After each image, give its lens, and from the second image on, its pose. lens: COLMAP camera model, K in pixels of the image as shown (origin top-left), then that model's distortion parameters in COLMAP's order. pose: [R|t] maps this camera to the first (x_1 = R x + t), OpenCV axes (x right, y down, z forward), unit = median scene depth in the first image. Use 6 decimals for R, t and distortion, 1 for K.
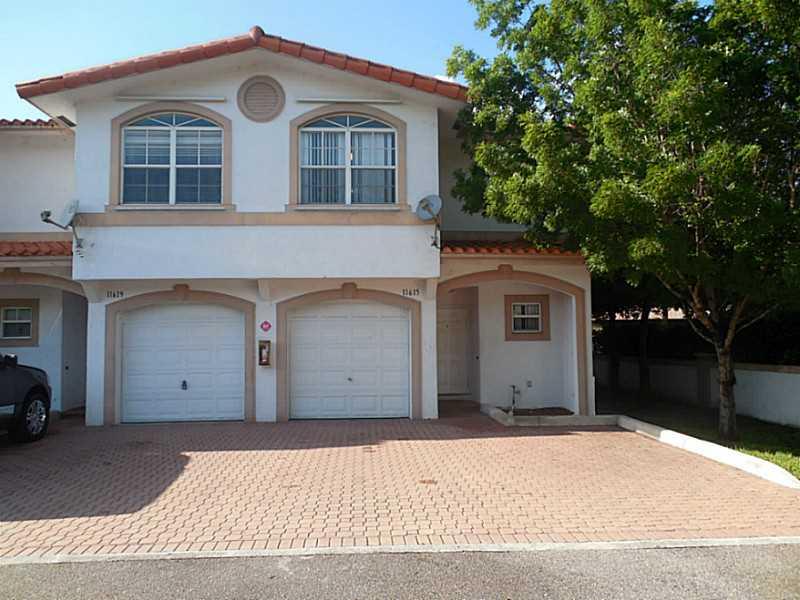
lens RADIAL K [[601.3, 0, 405.6], [0, 601.3, 299.2], [0, 0, 1]] dist [-0.002683, 0.004381]
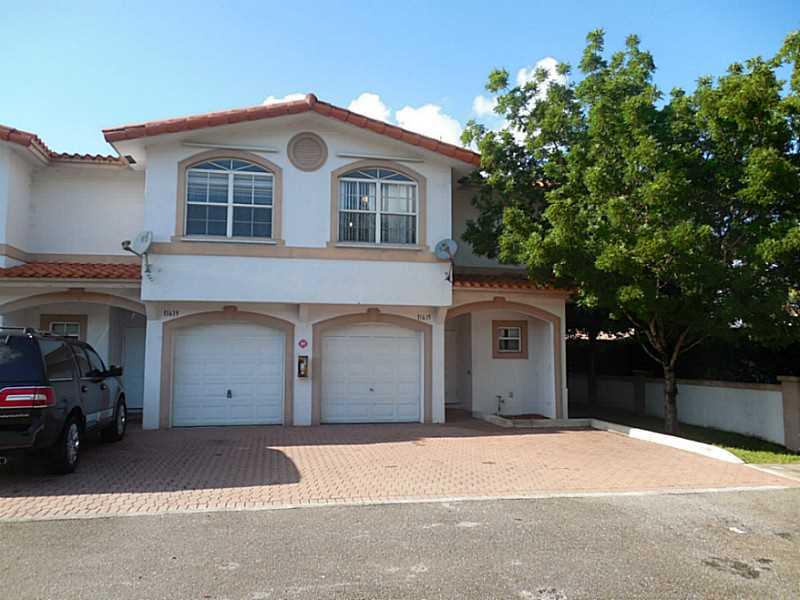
lens RADIAL K [[601.3, 0, 406.5], [0, 601.3, 299.5], [0, 0, 1]] dist [-0.002683, 0.004381]
pose [[0.989415, 0.026839, 0.142611, -0.212485], [-0.023465, 0.999405, -0.025289, -0.016854], [-0.143205, 0.021675, 0.989456, -0.199712]]
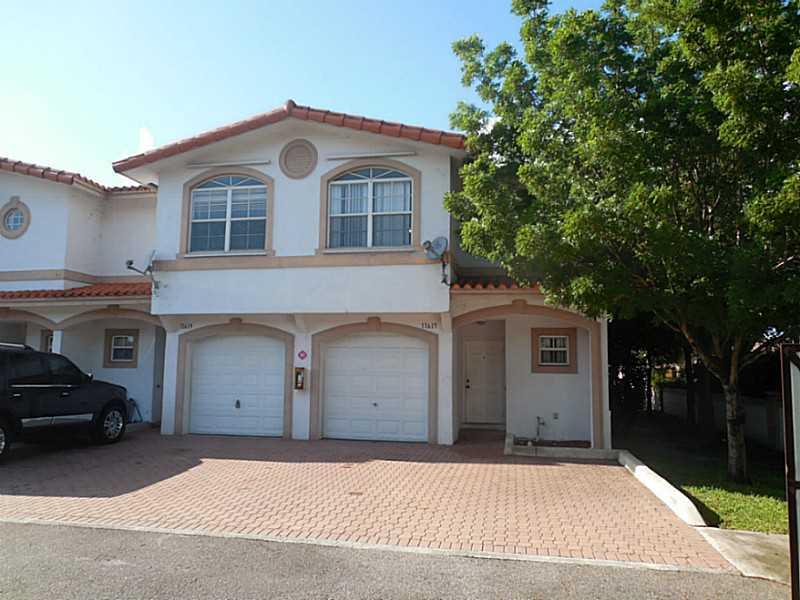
lens RADIAL K [[601.3, 0, 407.1], [0, 601.3, 296.7], [0, 0, 1]] dist [-0.002683, 0.004381]
pose [[0.969073, -0.008479, -0.246627, 0.254186], [-0.004420, 0.998653, -0.051702, -0.007477], [0.246733, 0.051193, 0.967730, -0.064335]]
